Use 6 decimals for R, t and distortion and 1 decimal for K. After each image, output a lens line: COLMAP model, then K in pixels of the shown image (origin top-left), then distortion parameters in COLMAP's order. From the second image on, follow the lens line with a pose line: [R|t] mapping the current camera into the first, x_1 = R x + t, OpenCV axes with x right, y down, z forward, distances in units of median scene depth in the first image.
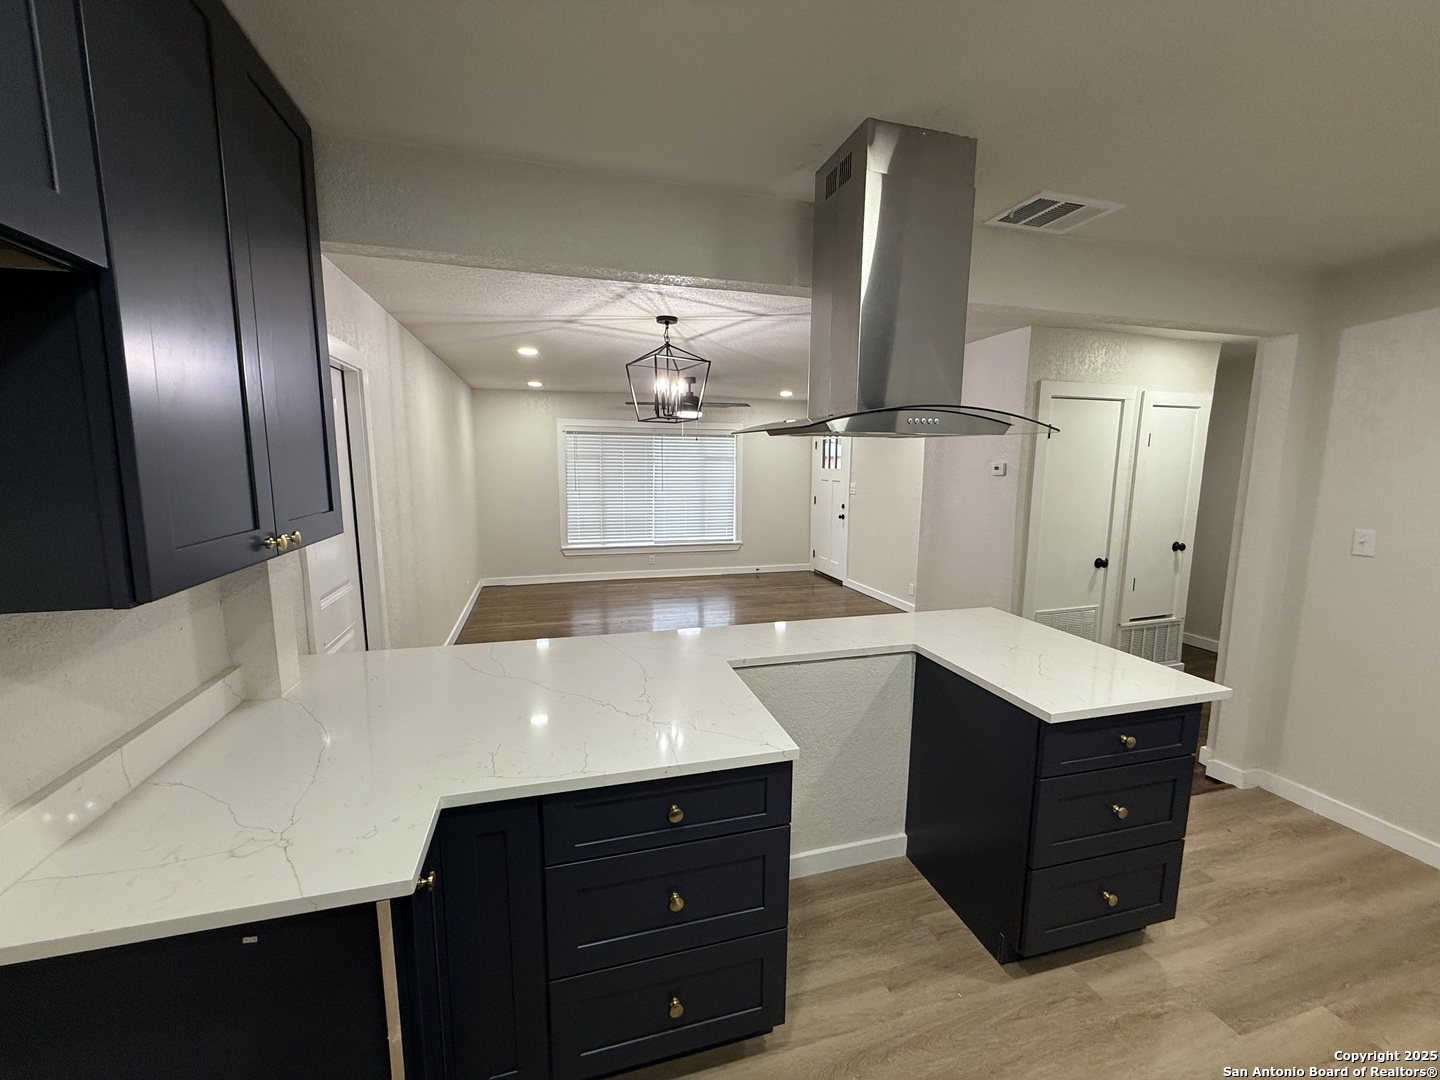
lens RADIAL K [[572.4, 0, 718.1], [0, 572.4, 543.7], [0, 0, 1]] dist [0.002849, -0.000314]
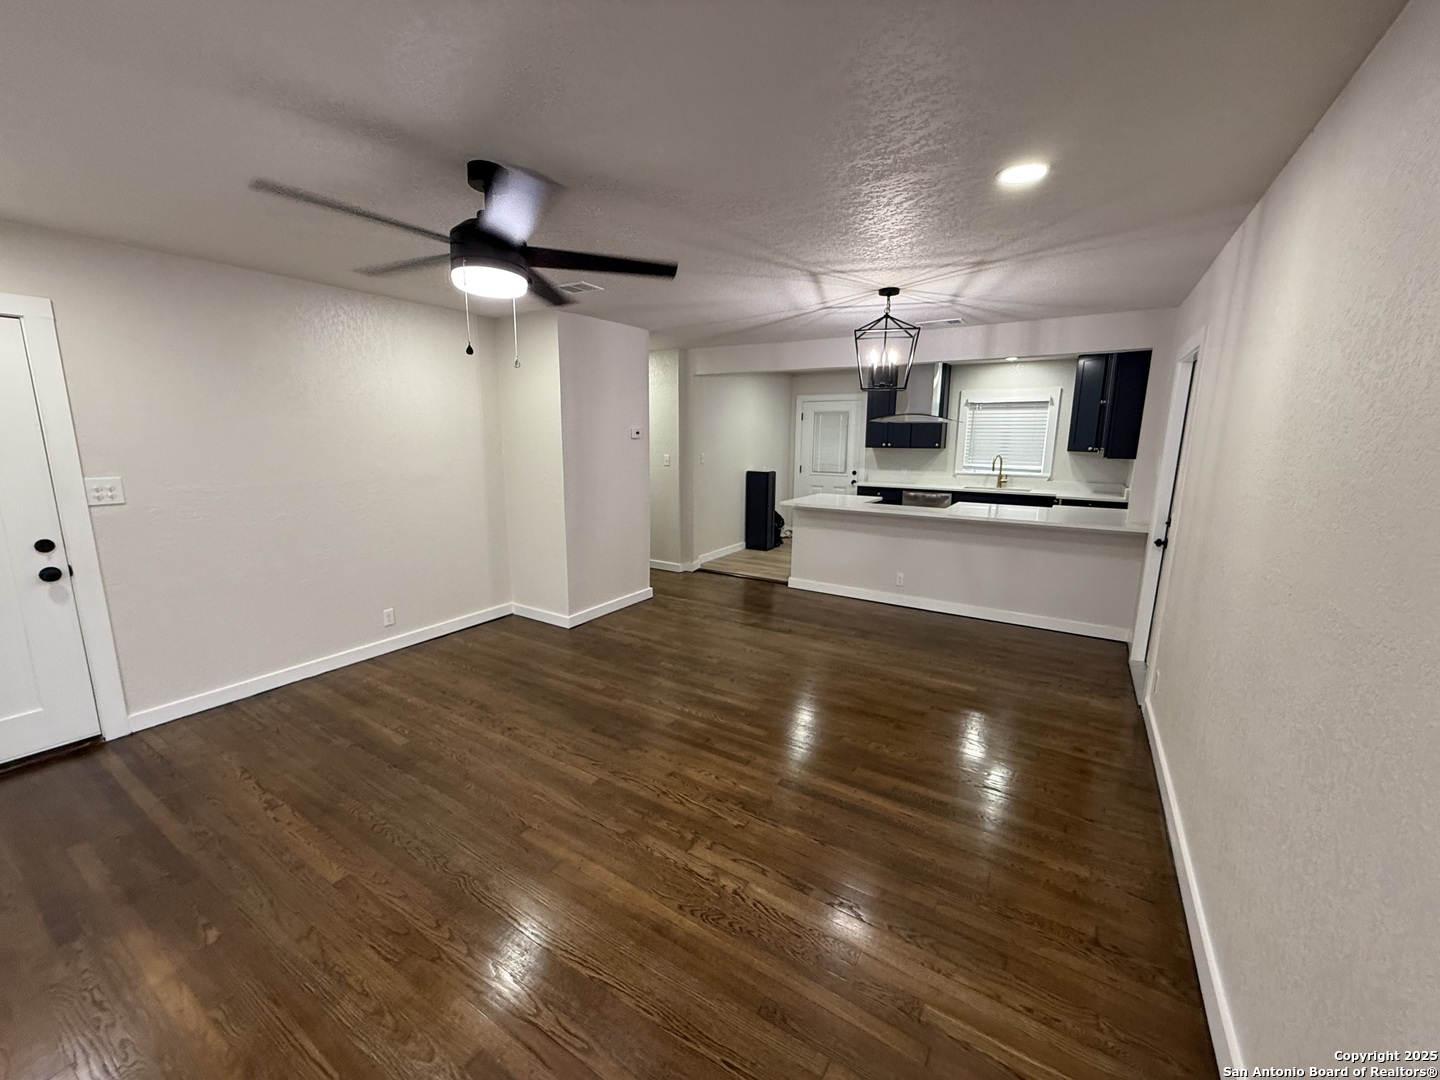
lens RADIAL K [[572.4, 0, 712.9], [0, 572.4, 538.4], [0, 0, 1]] dist [0.002849, -0.000314]
pose [[-0.661888, -0.145244, 0.735396, -0.324011], [0.097989, 0.955866, 0.276981, -0.128822], [-0.743170, 0.255392, -0.618444, 0.909416]]
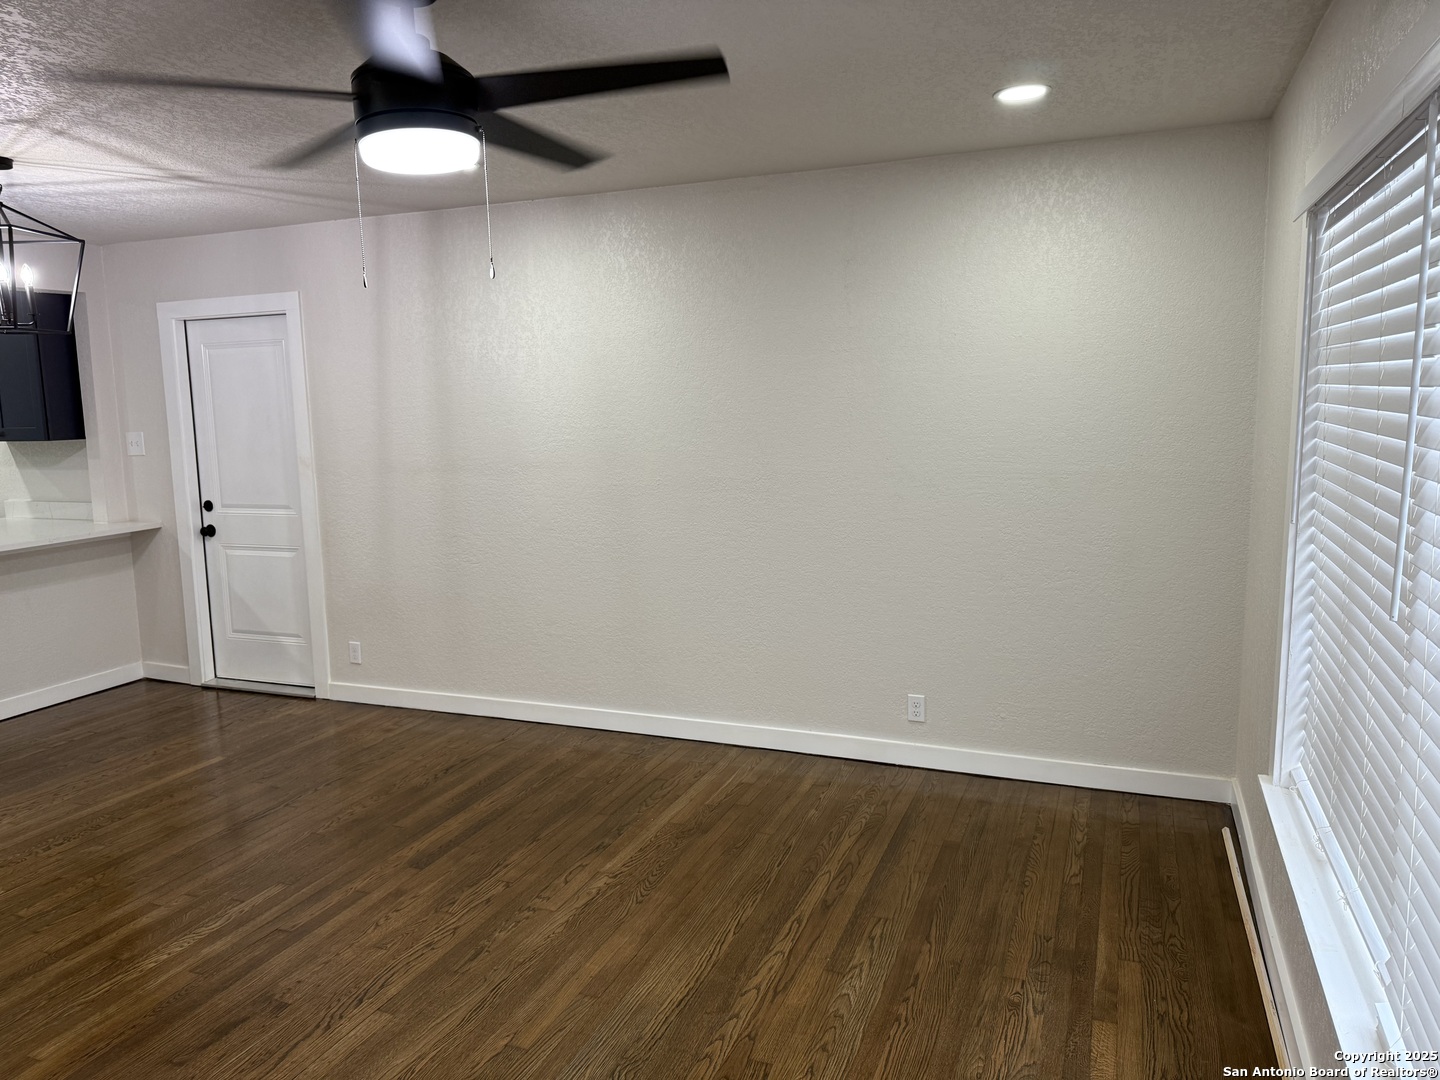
lens RADIAL K [[1005.4, 0, 708.1], [0, 1005.4, 539.9], [0, 0, 1]] dist [0.079414, -0.099369]
pose [[-0.621200, 0.115075, -0.775157, 0.144710], [-0.096250, 0.970467, 0.221202, -0.144346], [0.777719, 0.212020, -0.591778, 1.044902]]
